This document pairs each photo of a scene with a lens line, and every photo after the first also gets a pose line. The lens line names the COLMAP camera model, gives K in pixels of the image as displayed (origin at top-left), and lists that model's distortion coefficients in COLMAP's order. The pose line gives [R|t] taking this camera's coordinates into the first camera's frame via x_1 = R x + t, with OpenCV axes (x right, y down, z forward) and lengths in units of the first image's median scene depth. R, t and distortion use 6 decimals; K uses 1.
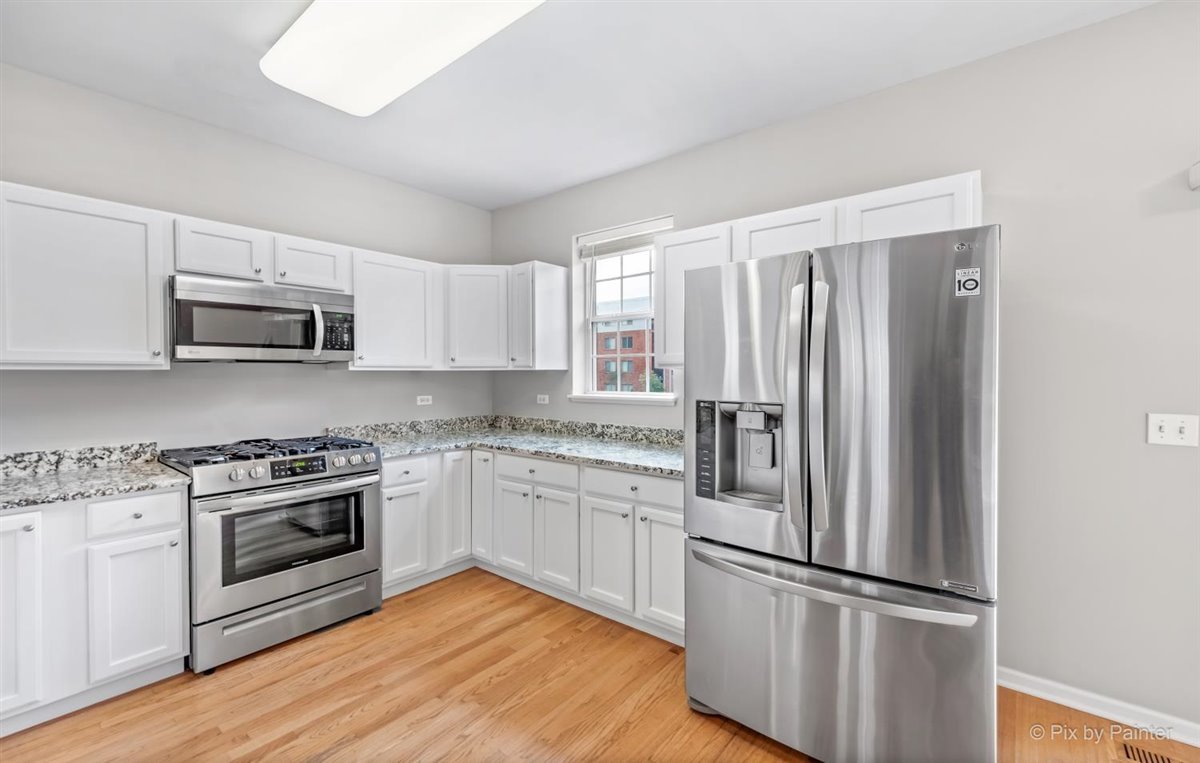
lens RADIAL K [[504.2, 0, 619.8], [0, 504.2, 379.5], [0, 0, 1]] dist [0.008484, -0.000466]
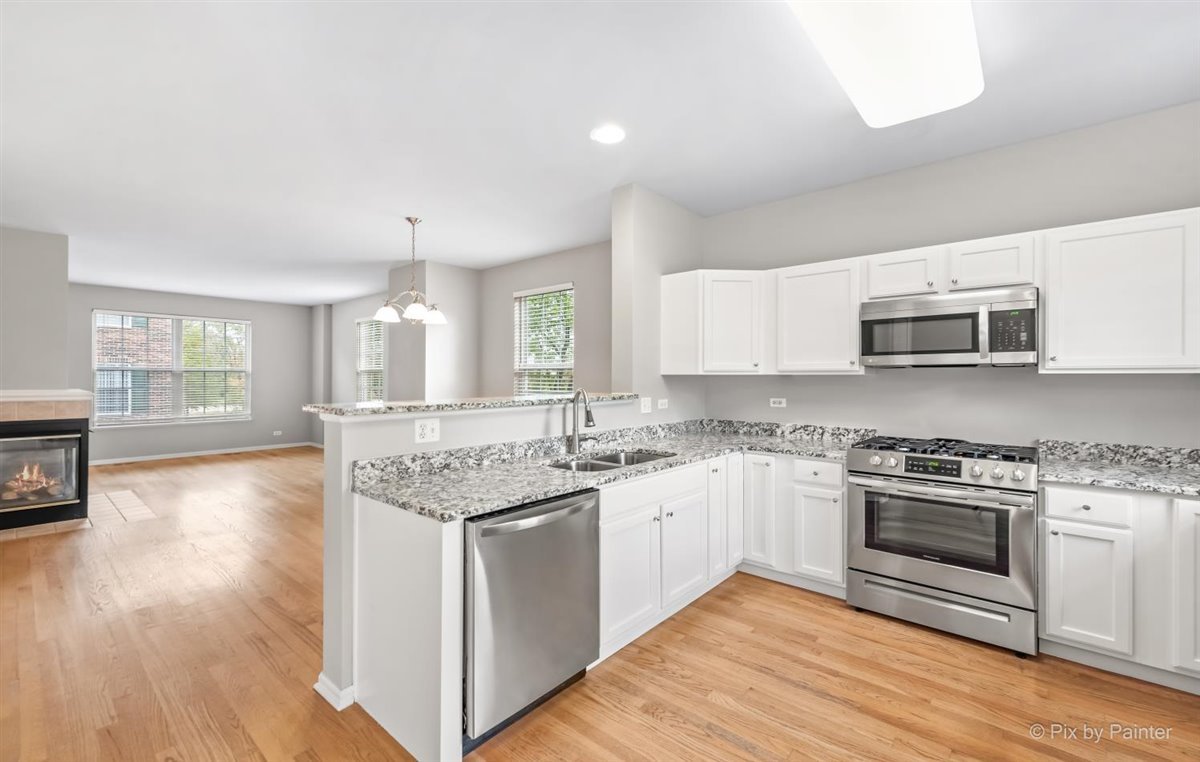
lens RADIAL K [[504.2, 0, 599.8], [0, 504.2, 380.7], [0, 0, 1]] dist [0.008484, -0.000466]
pose [[-0.041522, 0.007611, -0.999109, 0.451200], [-0.014278, 0.999864, 0.008210, -0.003541], [0.999036, 0.014606, -0.041408, 0.361038]]
